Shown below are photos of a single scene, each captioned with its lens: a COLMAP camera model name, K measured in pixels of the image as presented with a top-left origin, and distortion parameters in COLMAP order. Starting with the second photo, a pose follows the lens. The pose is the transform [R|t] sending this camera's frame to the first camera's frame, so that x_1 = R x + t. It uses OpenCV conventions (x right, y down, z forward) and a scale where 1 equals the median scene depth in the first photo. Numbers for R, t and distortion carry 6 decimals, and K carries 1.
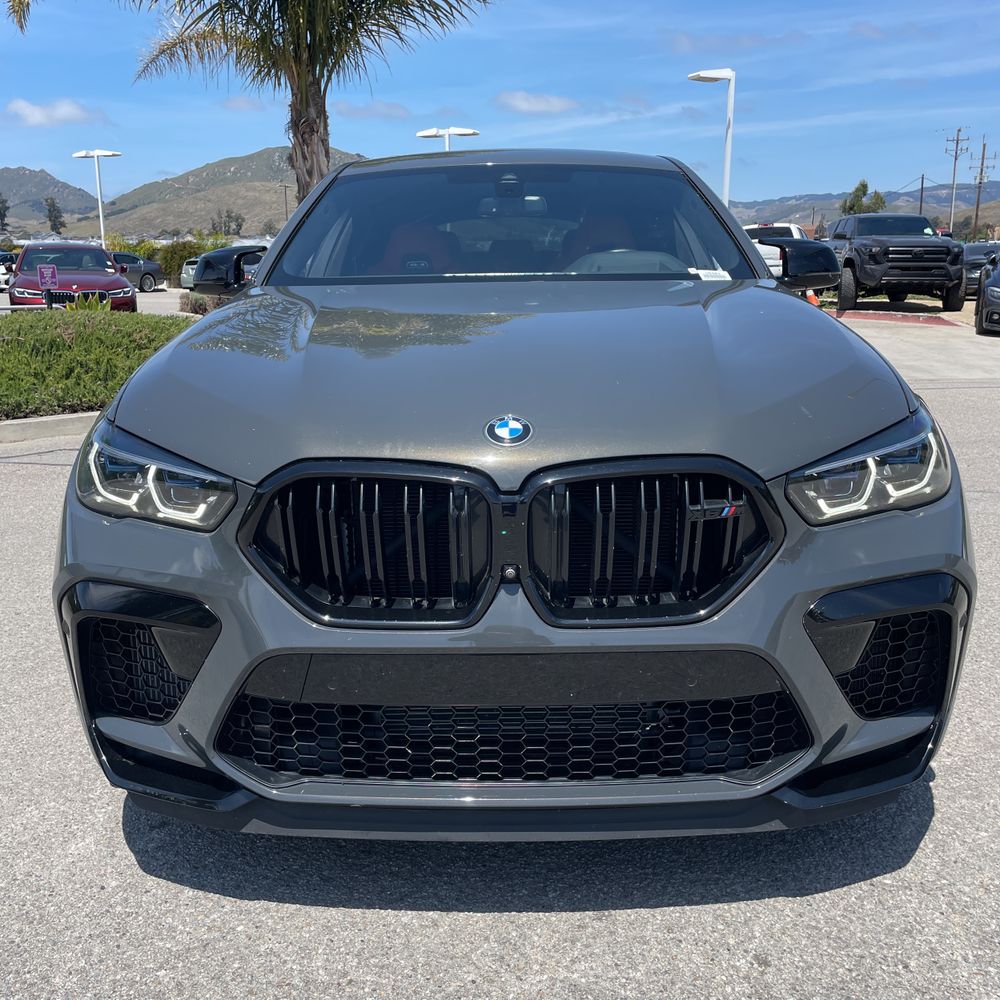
lens RADIAL K [[1022.3, 0, 507.3], [0, 1022.3, 500.0], [0, 0, 1]] dist [0.031736, 0.000000]
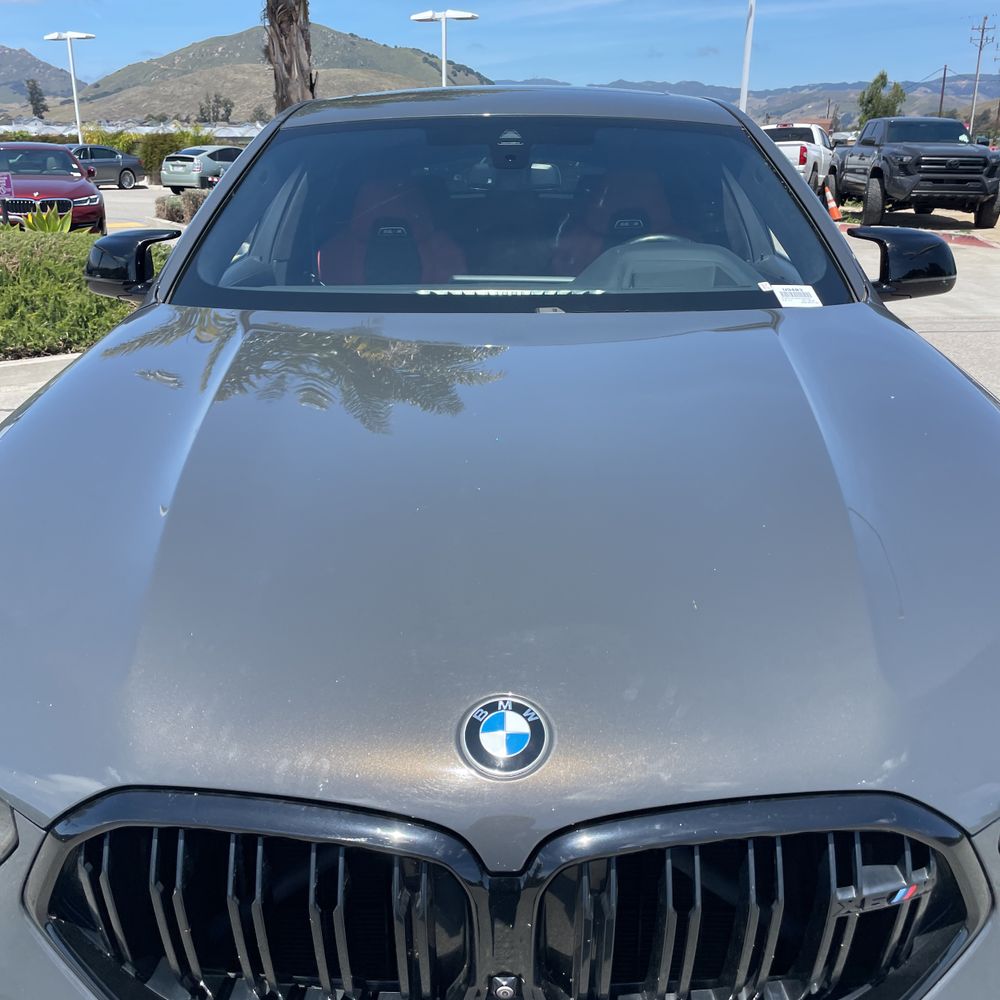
lens RADIAL K [[1022.3, 0, 501.3], [0, 1022.3, 517.1], [0, 0, 1]] dist [0.031736, 0.000000]
pose [[0.999938, 0.011095, -0.001363, -0.000141], [-0.010874, 0.993686, 0.111667, -0.030952], [0.002593, -0.111645, 0.993745, 0.058744]]
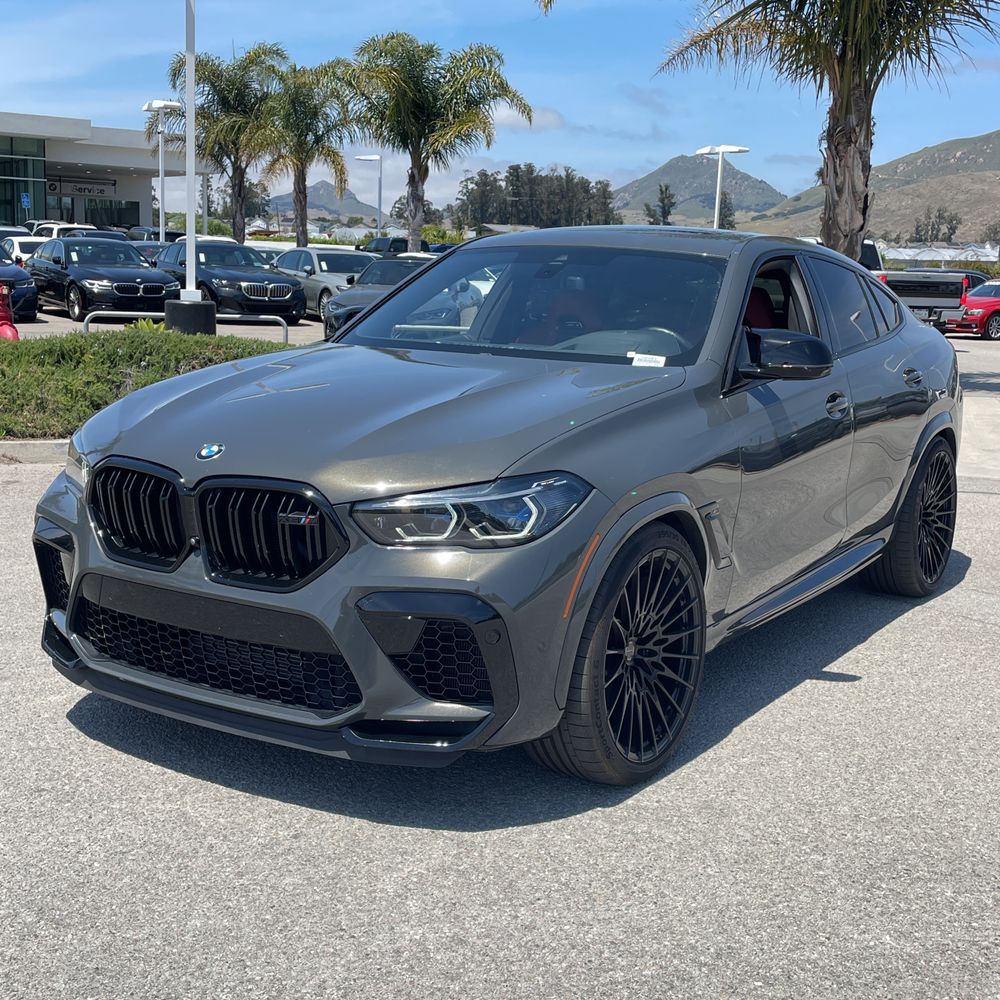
lens RADIAL K [[1382.3, 0, 506.8], [0, 1382.3, 495.5], [0, 0, 1]] dist [0.036899, 0.000000]
pose [[0.850266, 0.124779, -0.511348, 0.186181], [-0.160640, 0.986661, -0.026346, -0.002514], [0.501240, 0.104544, 0.858970, -0.074247]]
